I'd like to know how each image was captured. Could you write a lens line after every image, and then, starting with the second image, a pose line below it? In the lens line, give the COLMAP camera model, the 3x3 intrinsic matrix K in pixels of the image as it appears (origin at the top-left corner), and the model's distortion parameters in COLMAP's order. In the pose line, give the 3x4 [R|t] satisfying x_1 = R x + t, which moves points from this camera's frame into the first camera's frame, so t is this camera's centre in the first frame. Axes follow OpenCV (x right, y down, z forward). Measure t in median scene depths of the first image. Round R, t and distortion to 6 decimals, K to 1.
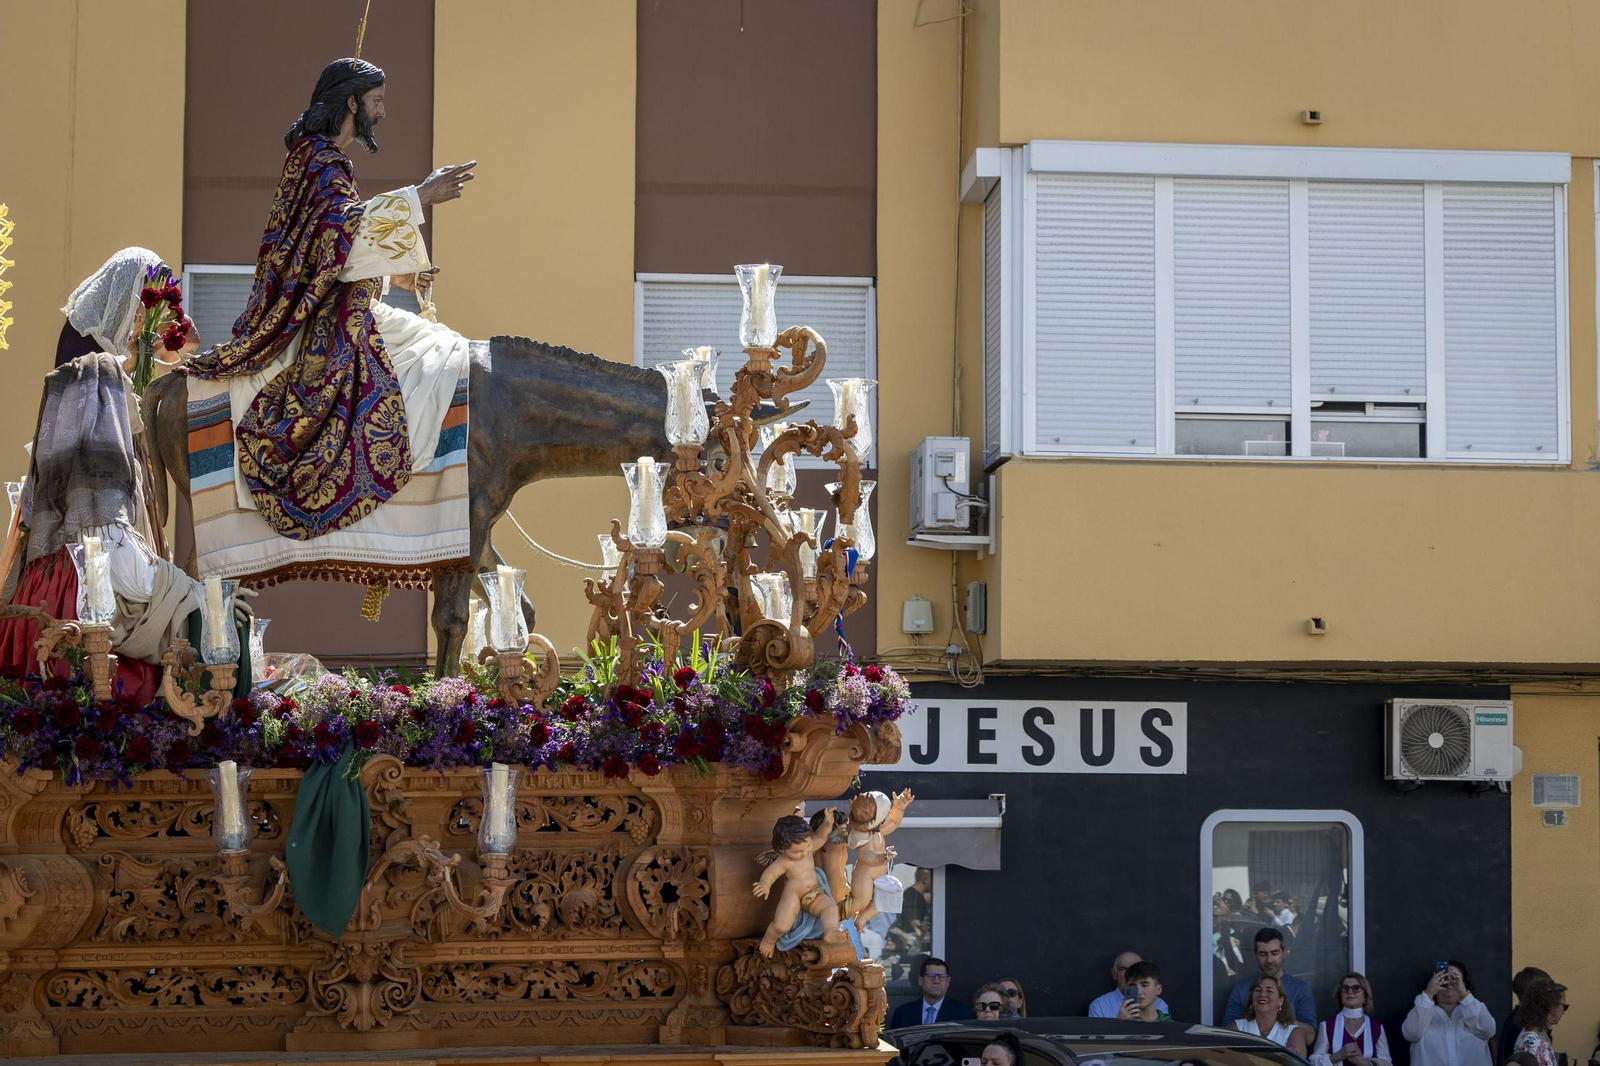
lens RADIAL K [[3416.3, 0, 799.8], [0, 3416.3, 531.9], [0, 0, 1]] dist [-0.045460, 0.000000]
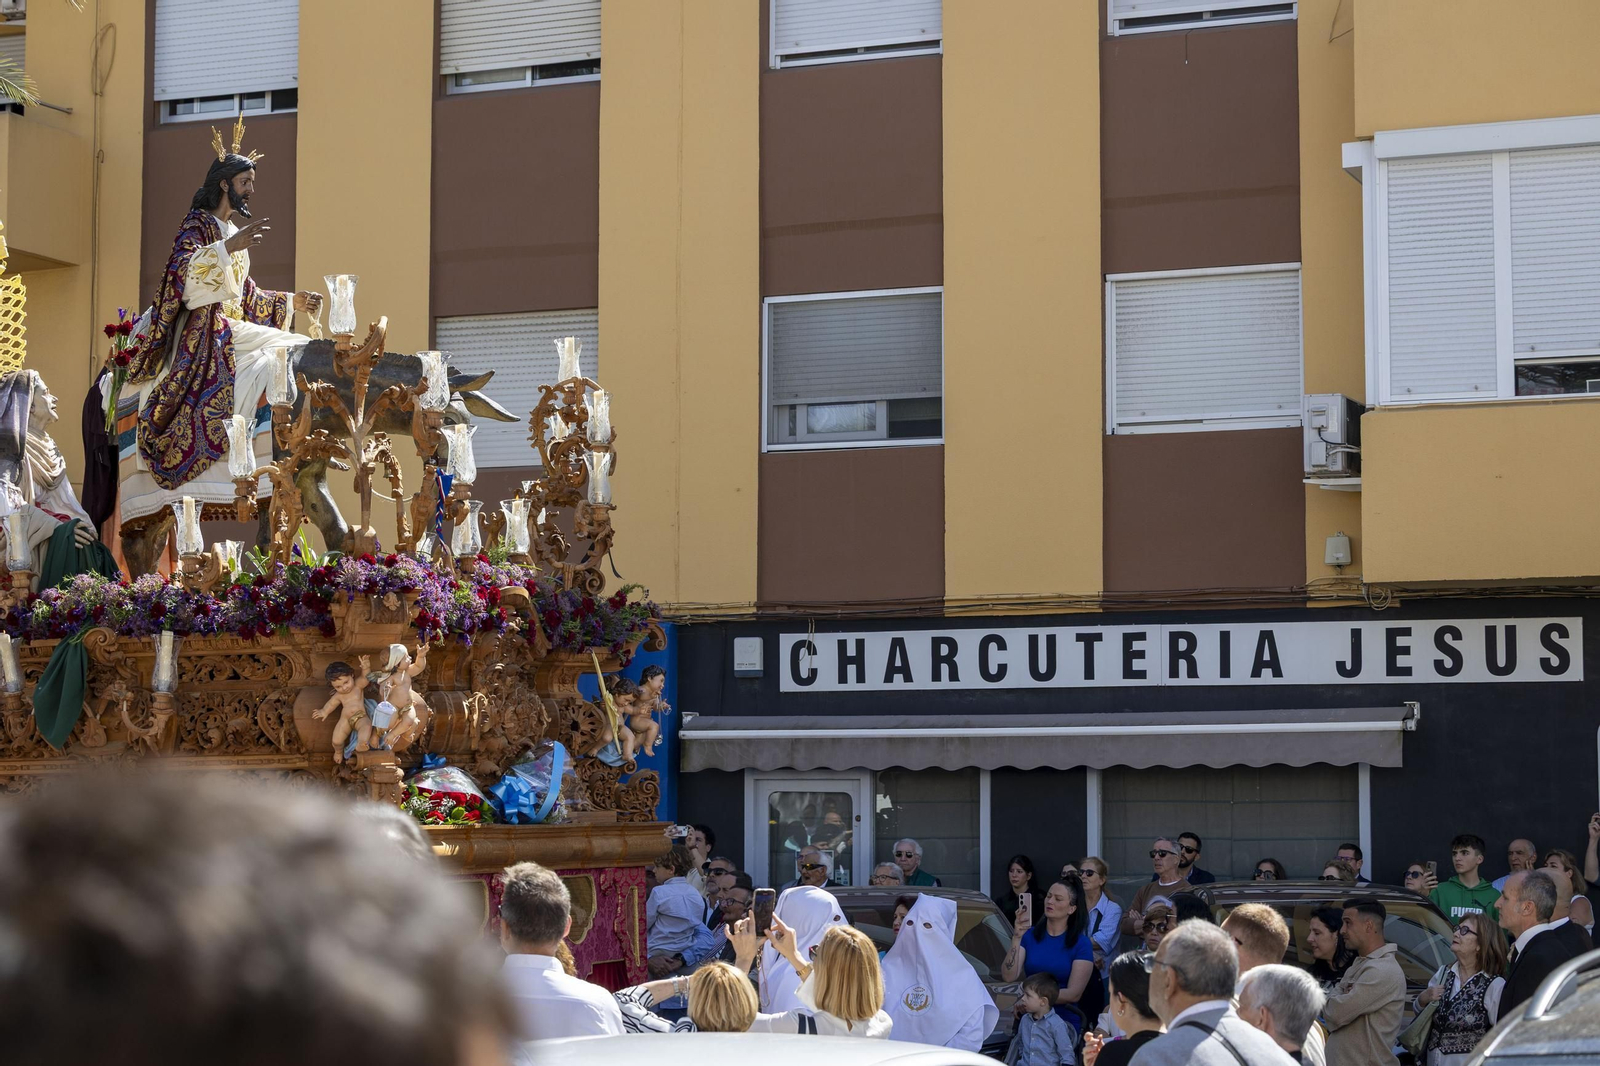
lens RADIAL K [[3167.0, 0, 800.2], [0, 3167.0, 534.4], [0, 0, 1]] dist [-0.035003, 0.000000]
pose [[0.886077, -0.044880, -0.461361, 0.380454], [0.042955, 0.998969, -0.014678, 0.028143], [0.461544, -0.006812, 0.887091, -0.038418]]
